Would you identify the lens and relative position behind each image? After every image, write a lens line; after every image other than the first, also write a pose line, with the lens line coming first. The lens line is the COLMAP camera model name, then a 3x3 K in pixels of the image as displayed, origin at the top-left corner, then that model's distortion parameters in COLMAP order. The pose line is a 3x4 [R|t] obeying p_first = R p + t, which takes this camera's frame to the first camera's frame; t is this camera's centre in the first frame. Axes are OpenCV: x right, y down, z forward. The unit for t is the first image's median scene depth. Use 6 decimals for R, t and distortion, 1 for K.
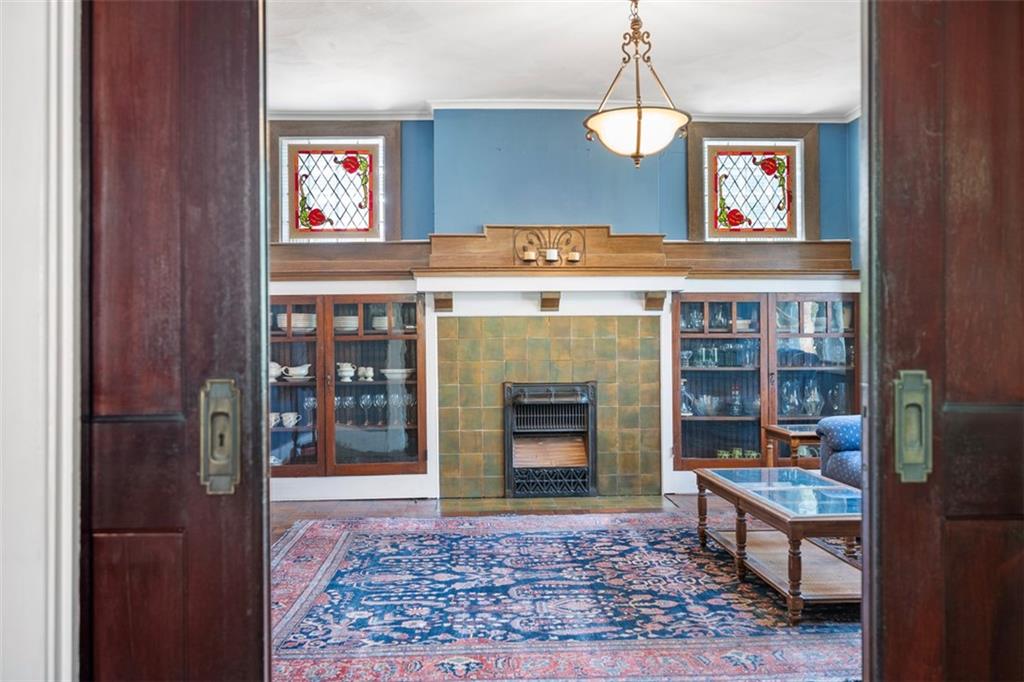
lens RADIAL K [[880.4, 0, 511.6], [0, 880.4, 344.9], [0, 0, 1]] dist [0.008110, 0.000797]
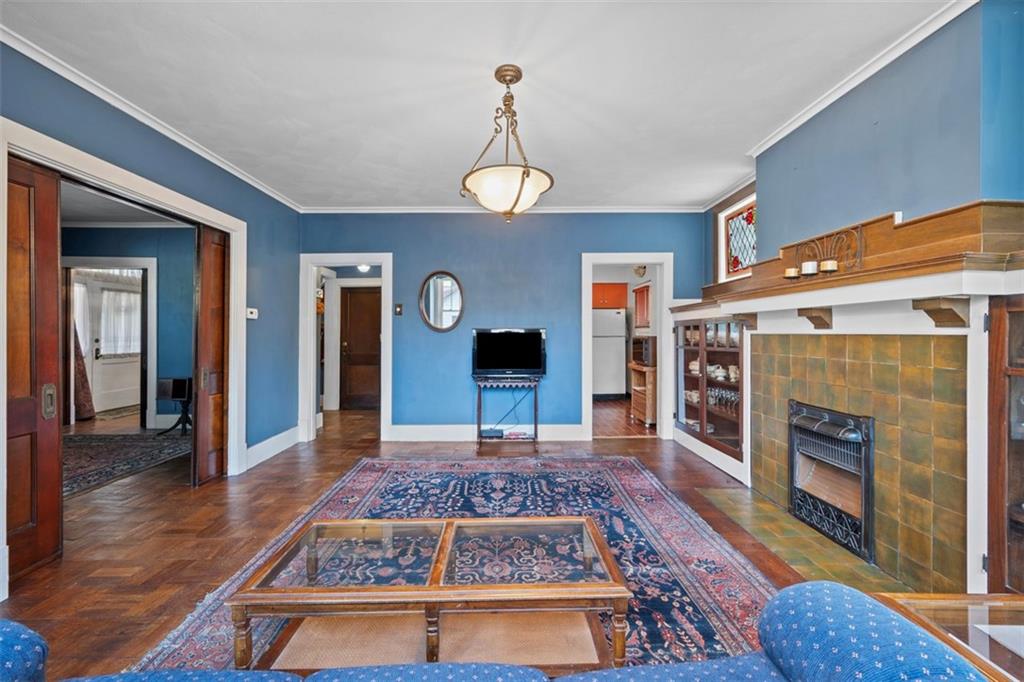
lens RADIAL K [[404.6, 0, 511.4], [0, 404.6, 332.5], [0, 0, 1]] dist [0.001158, -0.000287]
pose [[-0.035337, 0.006441, -0.999355, 0.467892], [0.007994, 0.999949, 0.006162, -0.039627], [0.999343, -0.007771, -0.035386, 0.691904]]
